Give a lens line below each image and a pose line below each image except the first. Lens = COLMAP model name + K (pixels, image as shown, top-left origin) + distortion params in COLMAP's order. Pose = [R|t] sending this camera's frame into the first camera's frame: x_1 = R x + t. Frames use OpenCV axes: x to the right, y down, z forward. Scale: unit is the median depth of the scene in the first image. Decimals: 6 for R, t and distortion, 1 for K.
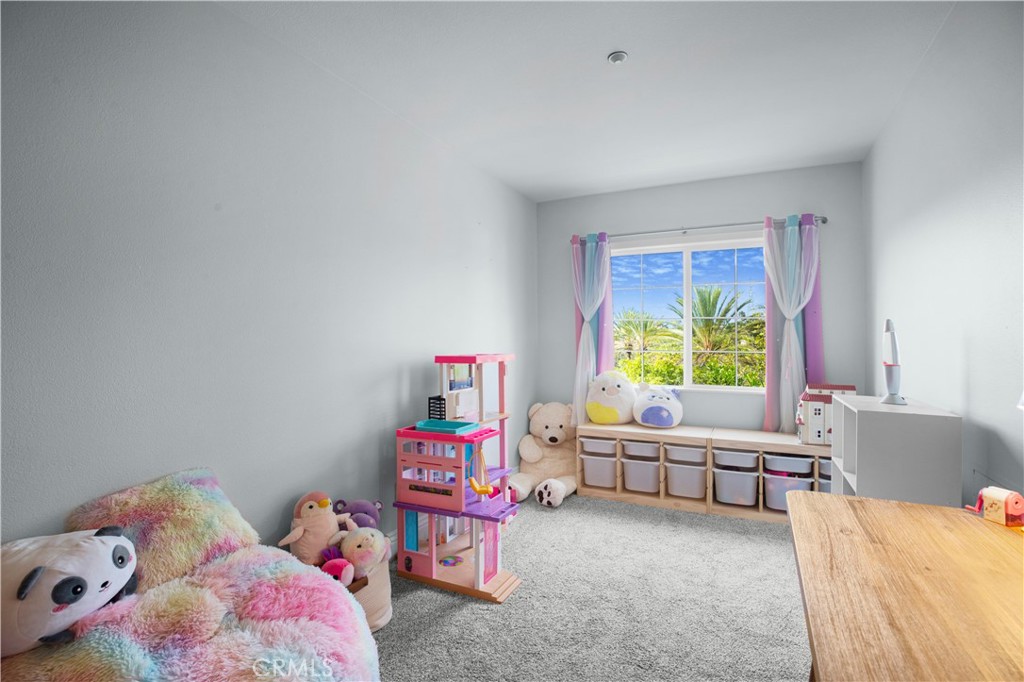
lens RADIAL K [[501.5, 0, 512.0], [0, 501.5, 341.0], [0, 0, 1]] dist [-0.004469, -0.000928]
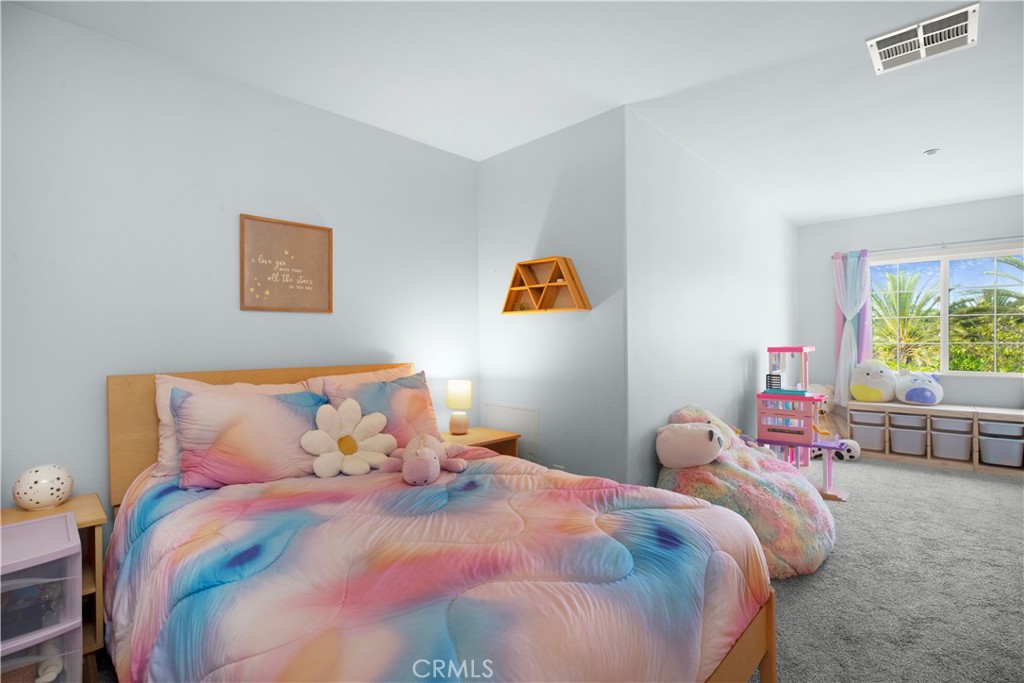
lens RADIAL K [[501.5, 0, 512.0], [0, 501.5, 341.5], [0, 0, 1]] dist [-0.004469, -0.000928]
pose [[0.963463, -0.006386, -0.267764, -0.358785], [0.009923, 0.999880, 0.011855, -0.010143], [0.267657, -0.014079, 0.963411, -0.476519]]
